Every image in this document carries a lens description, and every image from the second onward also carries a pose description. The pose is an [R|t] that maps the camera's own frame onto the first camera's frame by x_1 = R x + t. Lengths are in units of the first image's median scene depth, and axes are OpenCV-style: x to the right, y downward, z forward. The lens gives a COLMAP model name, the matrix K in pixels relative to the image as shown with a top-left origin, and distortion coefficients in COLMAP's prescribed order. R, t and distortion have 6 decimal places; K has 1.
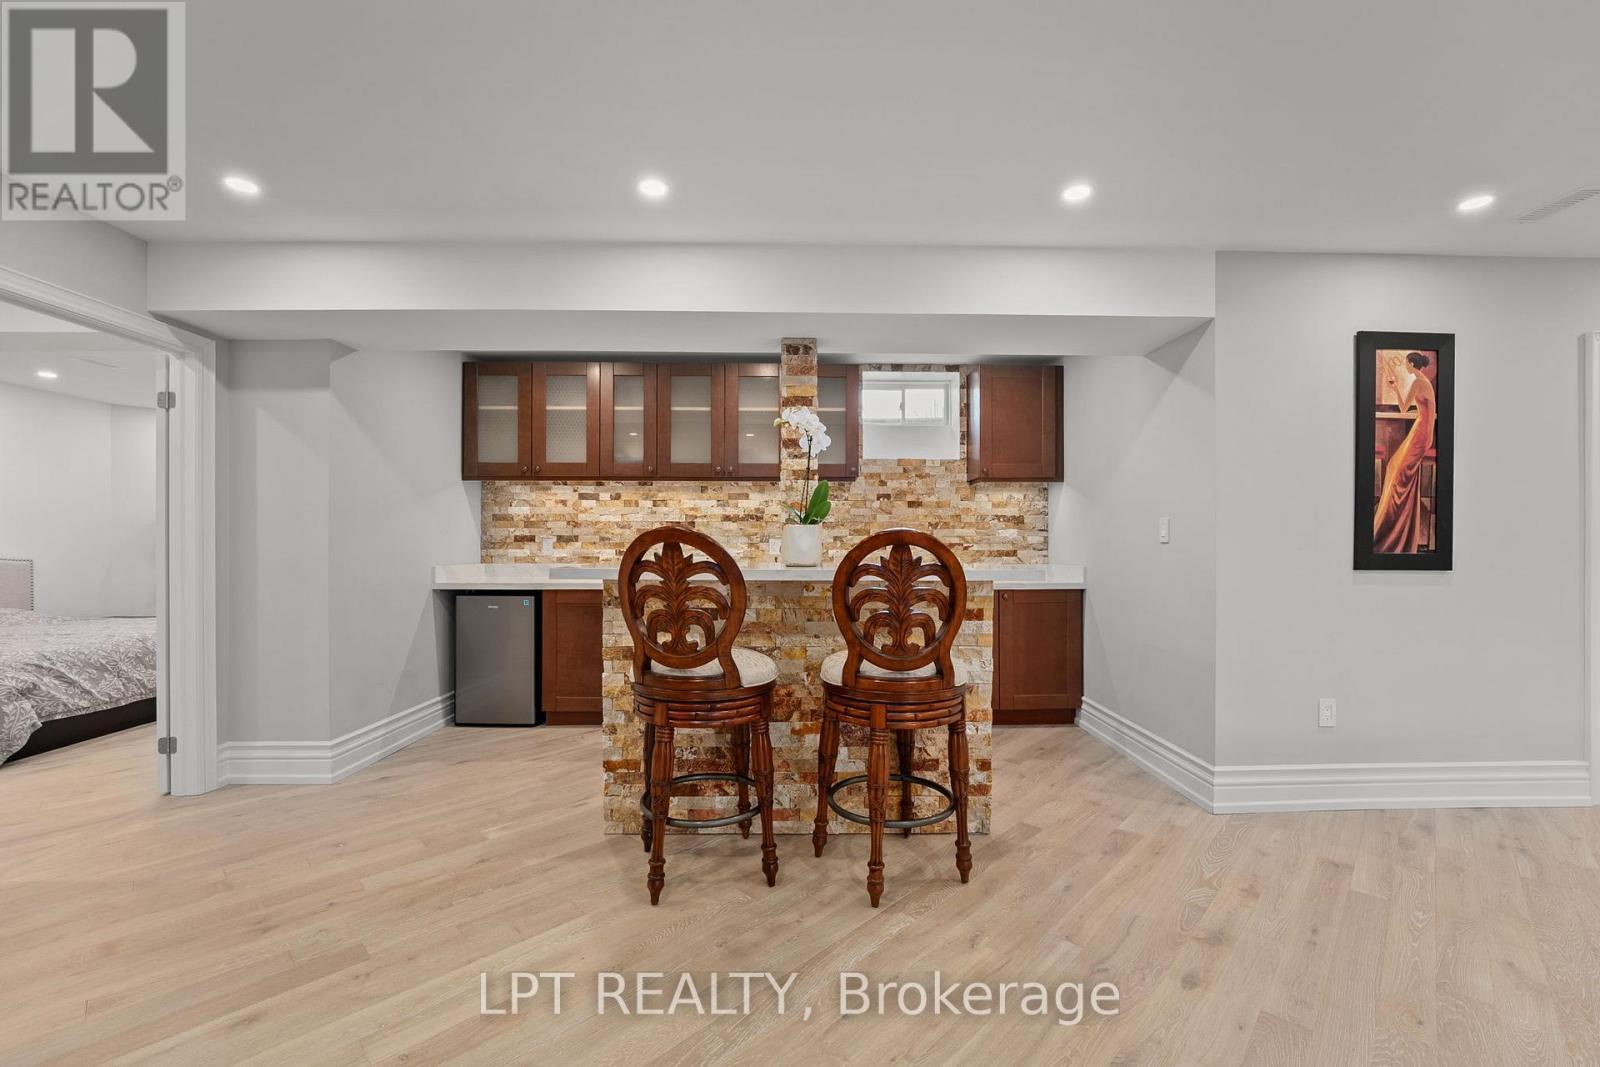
lens RADIAL K [[650.8, 0, 796.1], [0, 650.8, 544.2], [0, 0, 1]] dist [-0.011444, -0.000068]
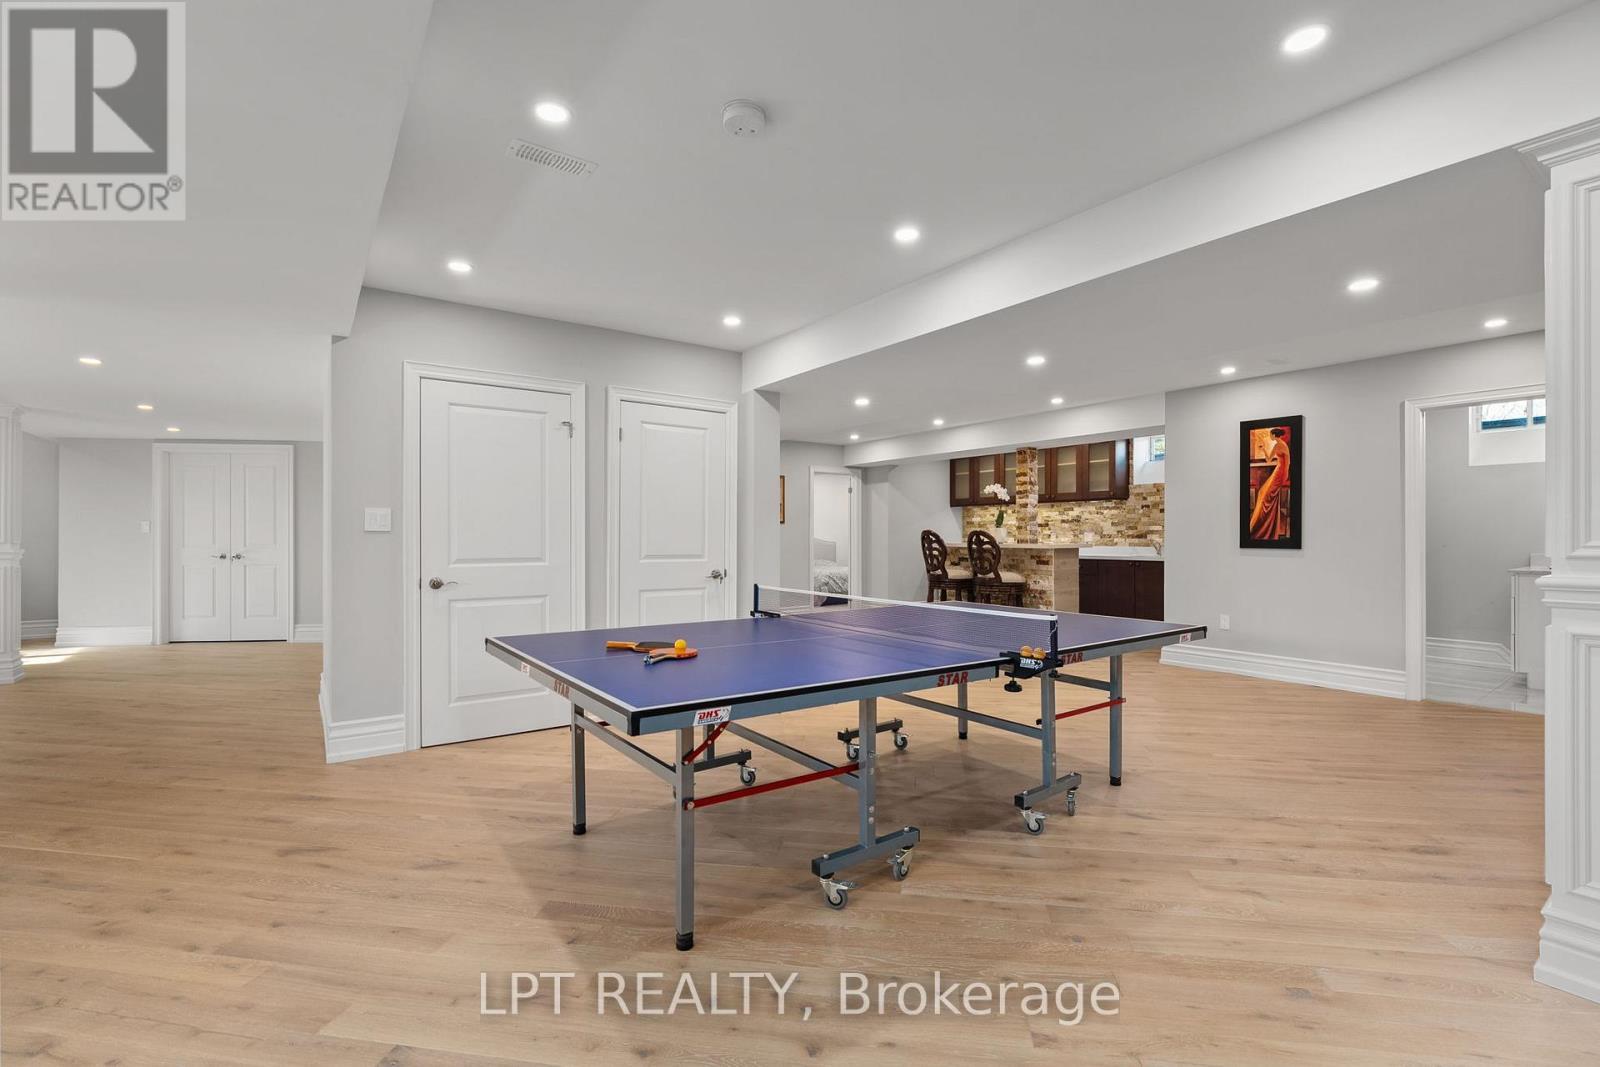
lens RADIAL K [[725.7, 0, 802.2], [0, 725.7, 535.5], [0, 0, 1]] dist [-0.000049, -0.000003]
pose [[0.565954, -0.001333, -0.824435, 1.888656], [-0.000556, 0.999998, -0.001998, 0.008147], [0.824436, 0.001589, 0.565952, -1.257207]]
